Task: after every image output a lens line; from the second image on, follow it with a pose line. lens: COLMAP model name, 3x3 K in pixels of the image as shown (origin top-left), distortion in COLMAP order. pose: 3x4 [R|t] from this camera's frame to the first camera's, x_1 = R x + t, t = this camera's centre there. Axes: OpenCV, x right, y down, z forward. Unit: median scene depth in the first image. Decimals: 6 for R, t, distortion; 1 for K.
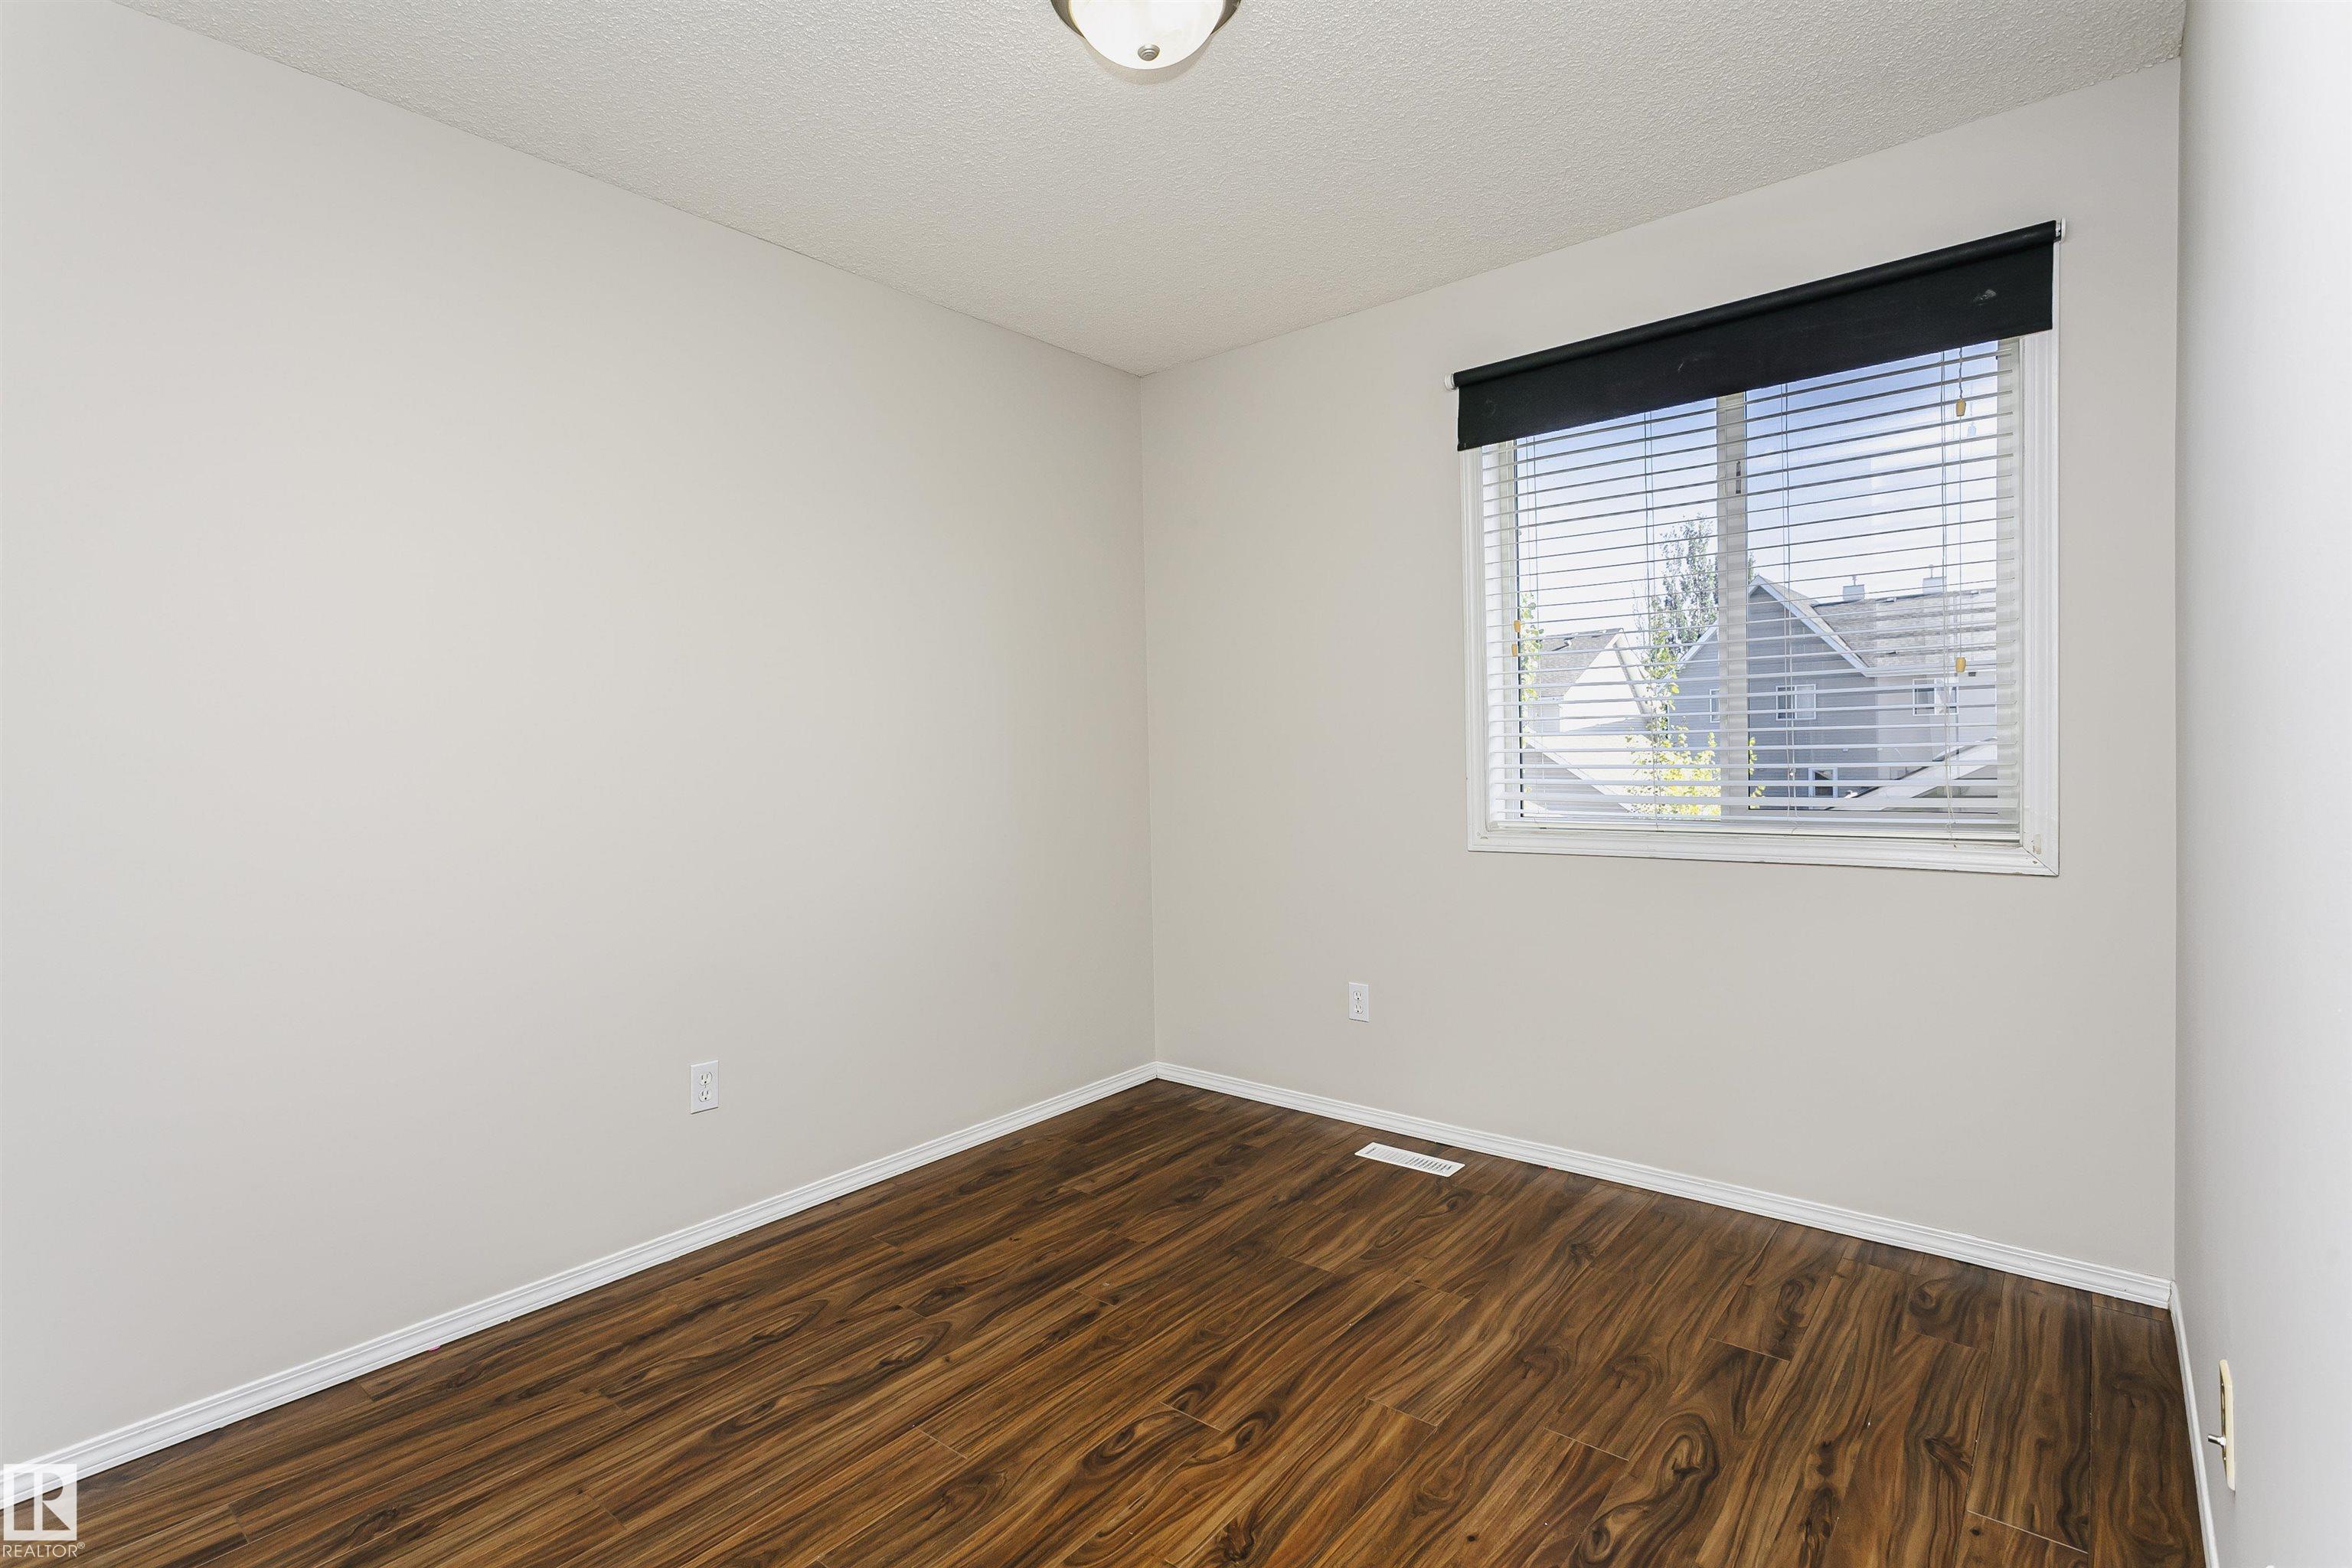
lens RADIAL K [[1124.7, 0, 1154.2], [0, 1124.7, 785.4], [0, 0, 1]] dist [0.004831, 0.000805]
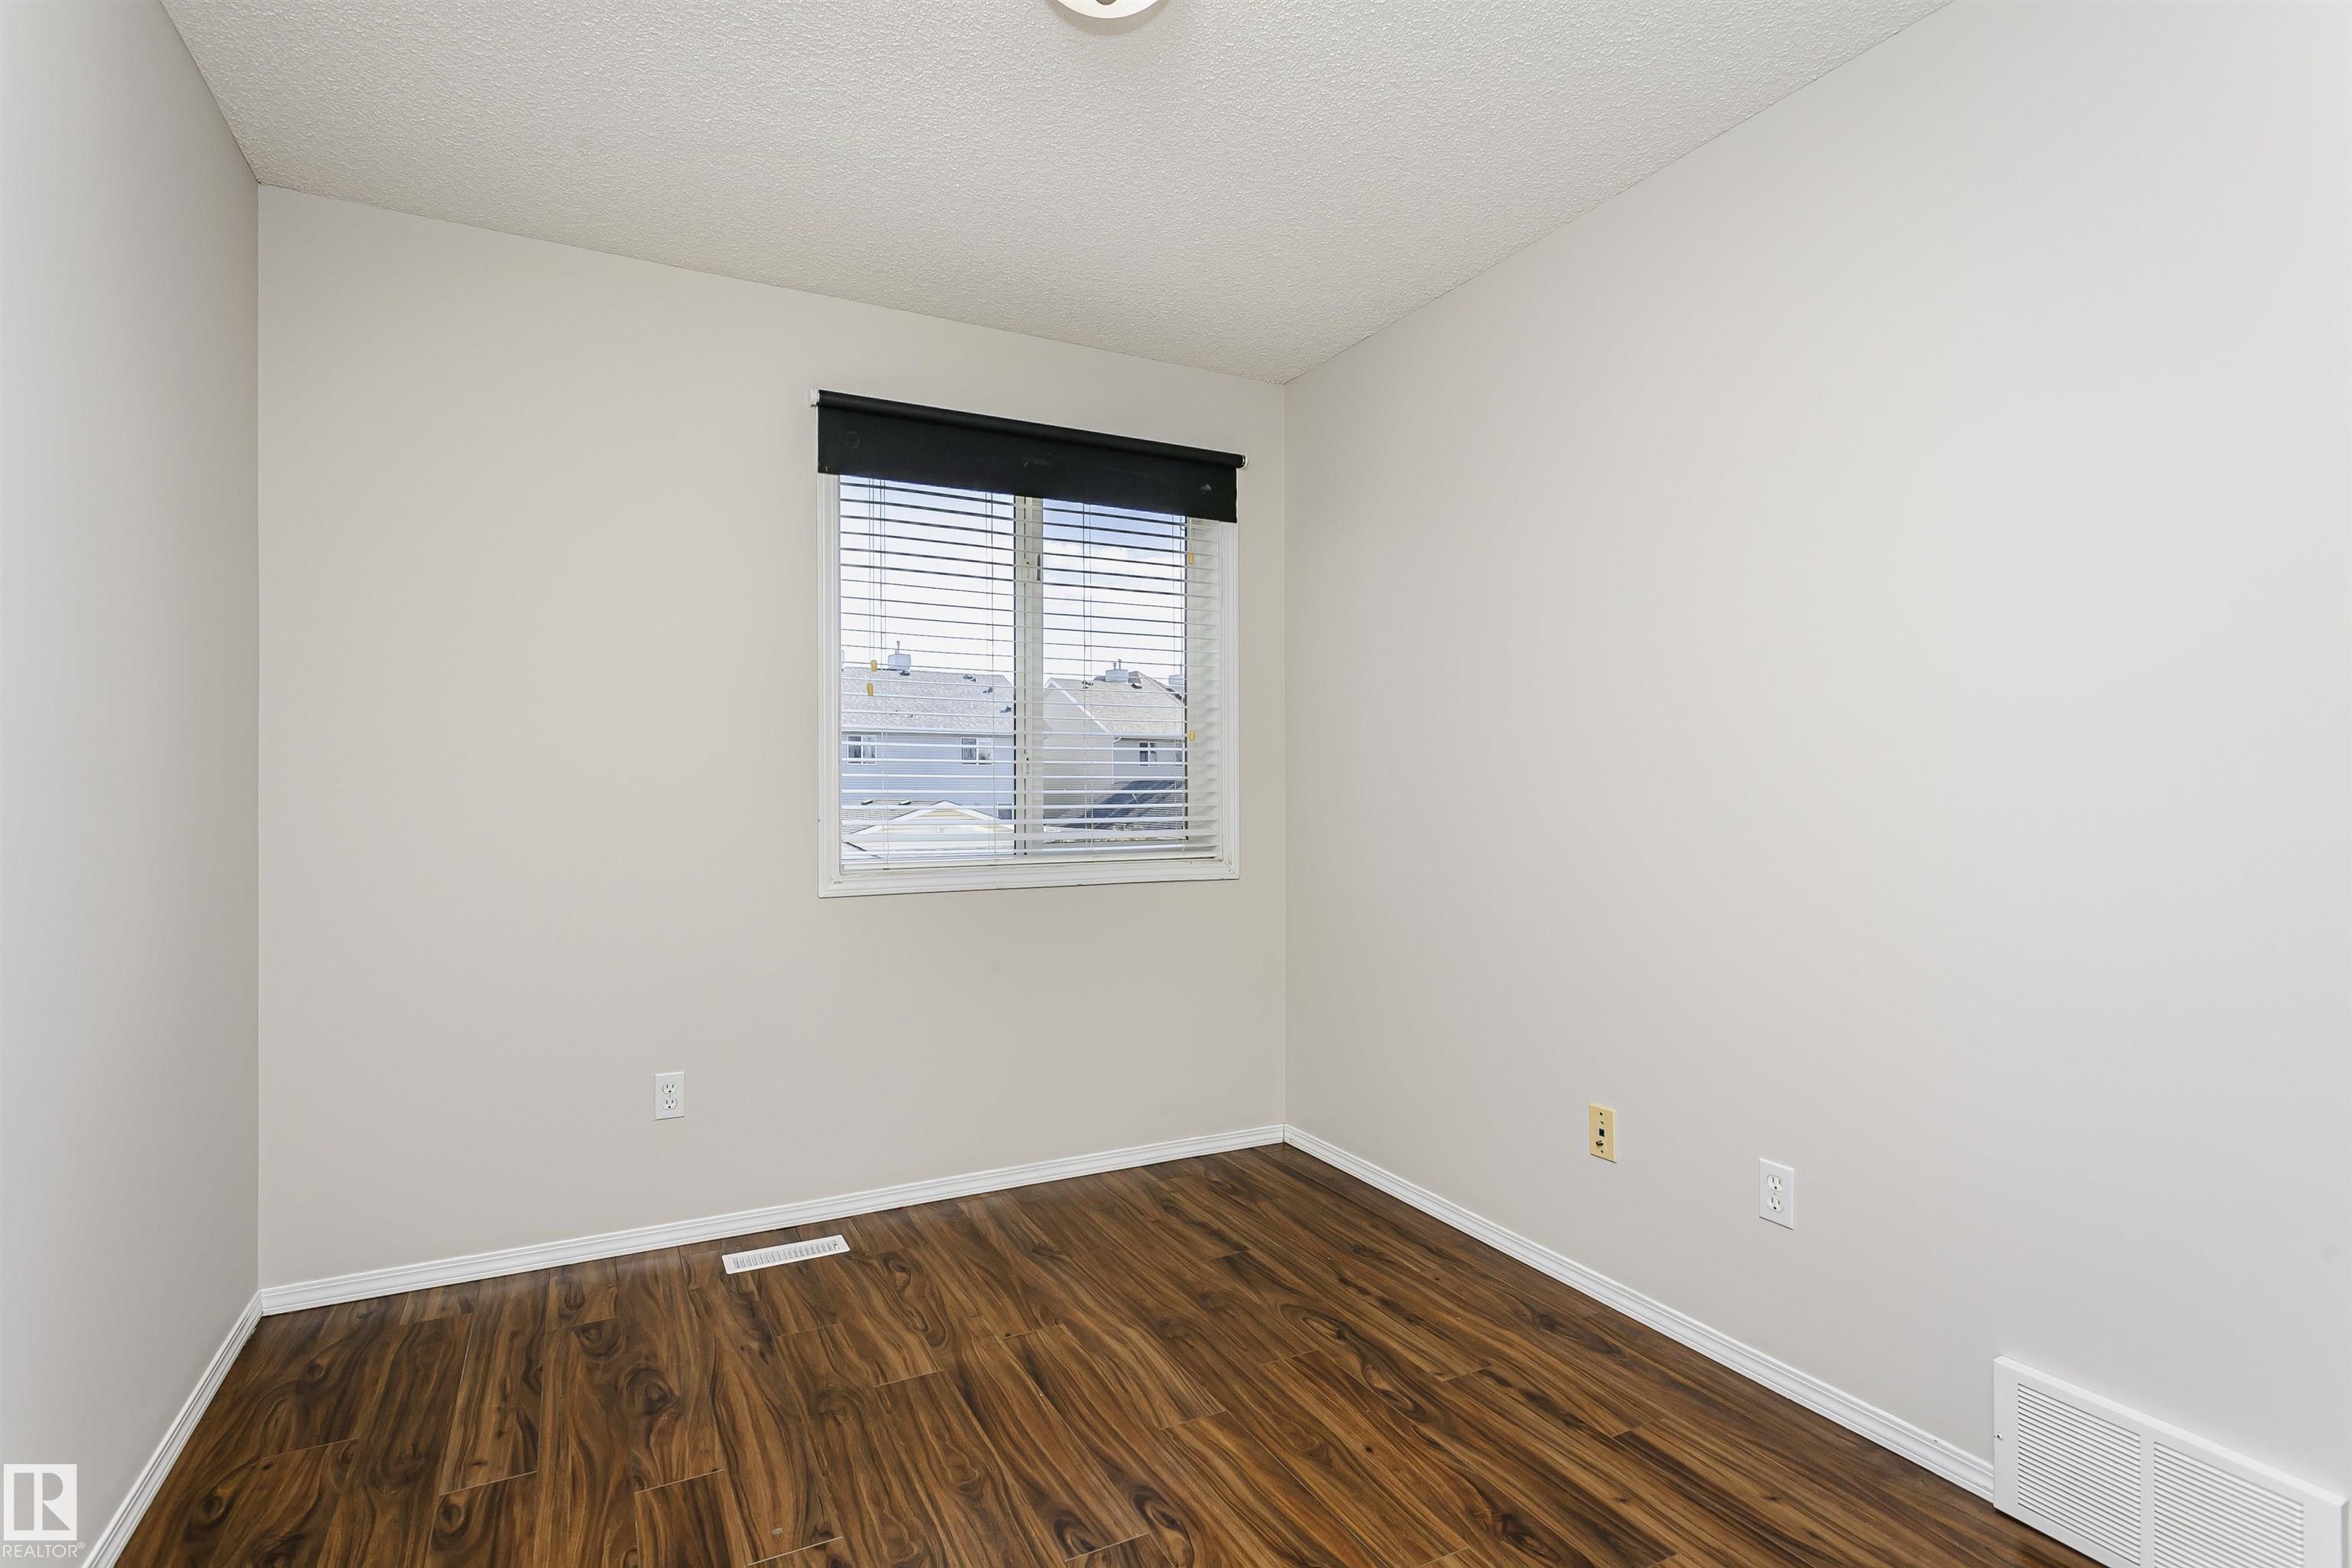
lens RADIAL K [[1124.7, 0, 1154.2], [0, 1124.7, 785.4], [0, 0, 1]] dist [0.004831, 0.000805]
pose [[0.382260, 0.023086, 0.923766, -0.582792], [0.019650, 0.999259, -0.033104, 0.002254], [-0.923846, 0.030807, 0.381523, 0.466417]]
